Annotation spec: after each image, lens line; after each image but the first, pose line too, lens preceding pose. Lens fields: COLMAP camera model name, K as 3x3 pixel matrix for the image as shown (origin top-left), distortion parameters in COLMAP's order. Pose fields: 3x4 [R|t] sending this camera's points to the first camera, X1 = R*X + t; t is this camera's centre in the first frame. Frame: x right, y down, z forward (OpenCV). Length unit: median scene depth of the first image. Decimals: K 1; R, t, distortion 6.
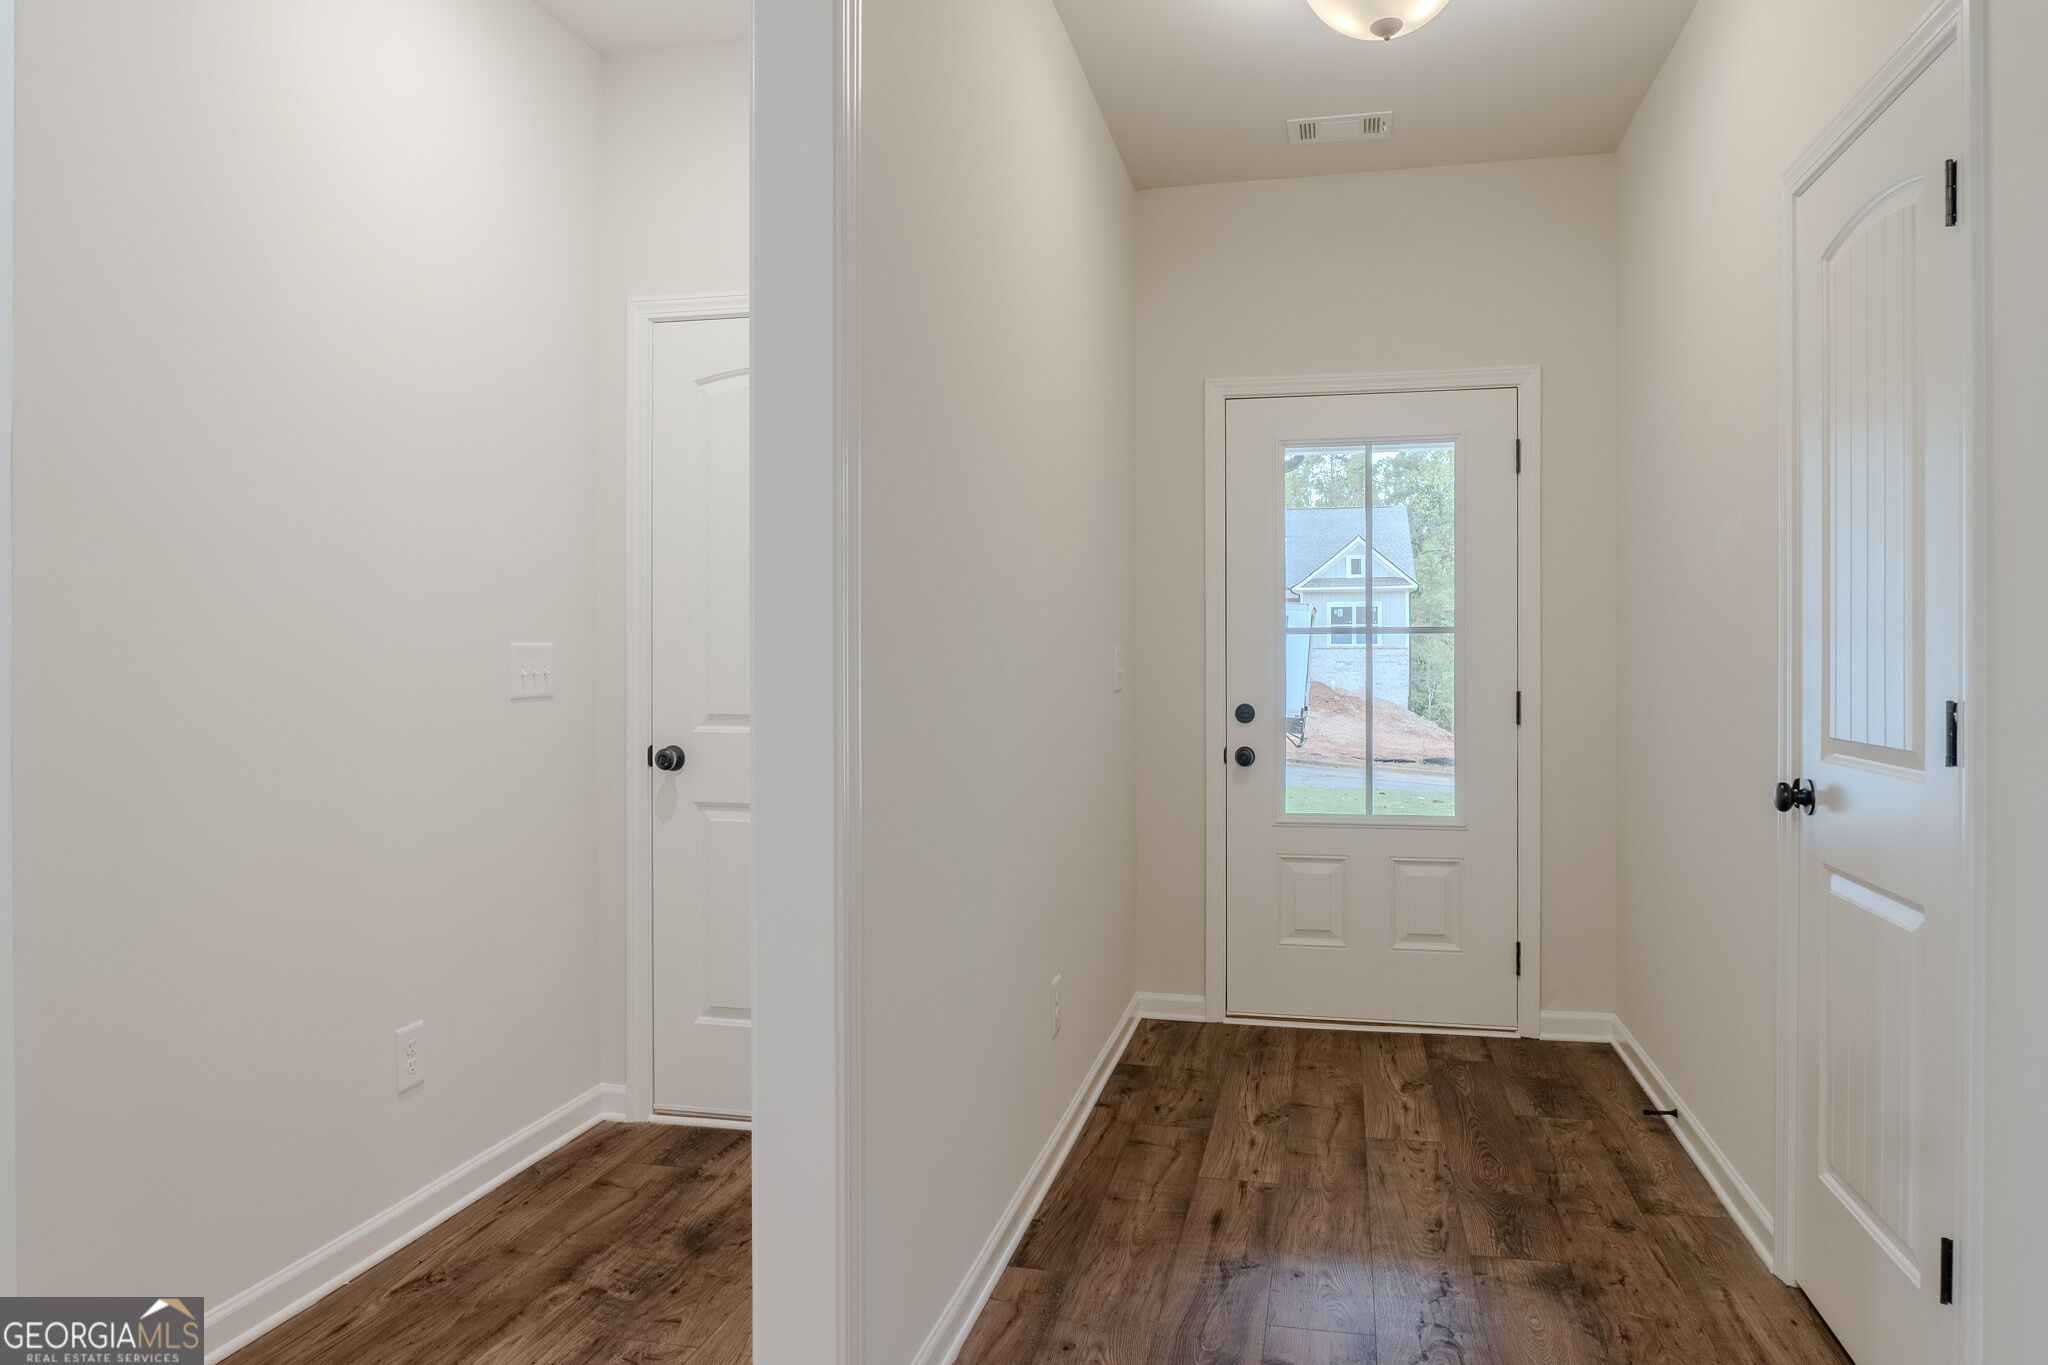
lens RADIAL K [[1367.2, 0, 1024.4], [0, 1367.2, 668.2], [0, 0, 1]] dist [-0.016095, 0.000076]
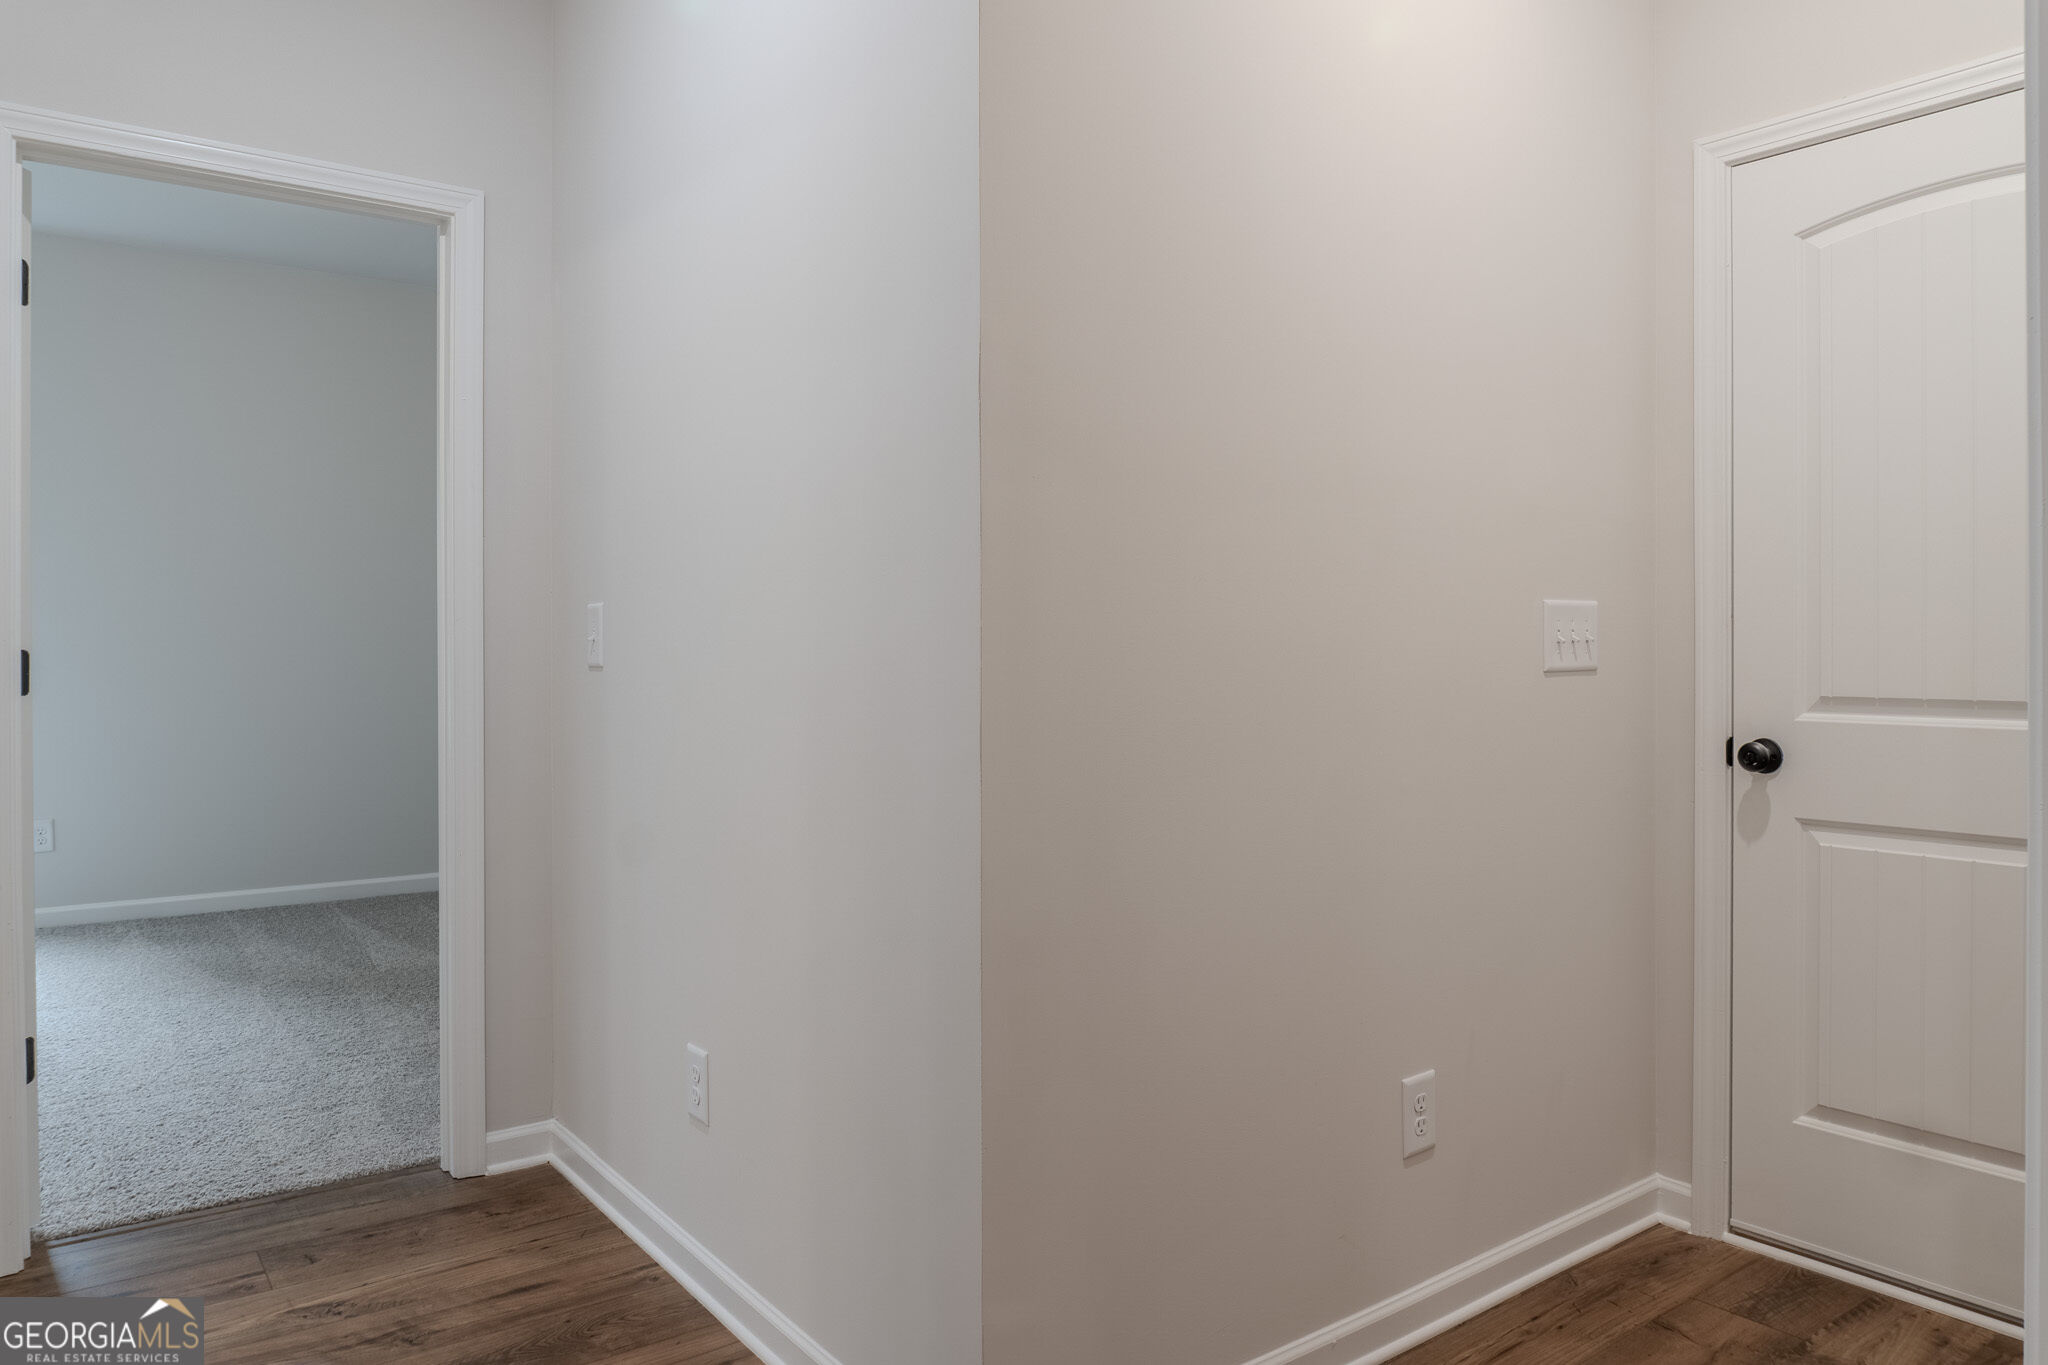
lens RADIAL K [[1367.2, 0, 1024.4], [0, 1367.2, 668.2], [0, 0, 1]] dist [-0.016095, 0.000076]
pose [[0.757777, 0.006481, -0.652482, -0.088835], [0.003914, 0.999888, 0.014478, 0.007584], [0.652502, -0.013525, 0.757666, 0.206177]]
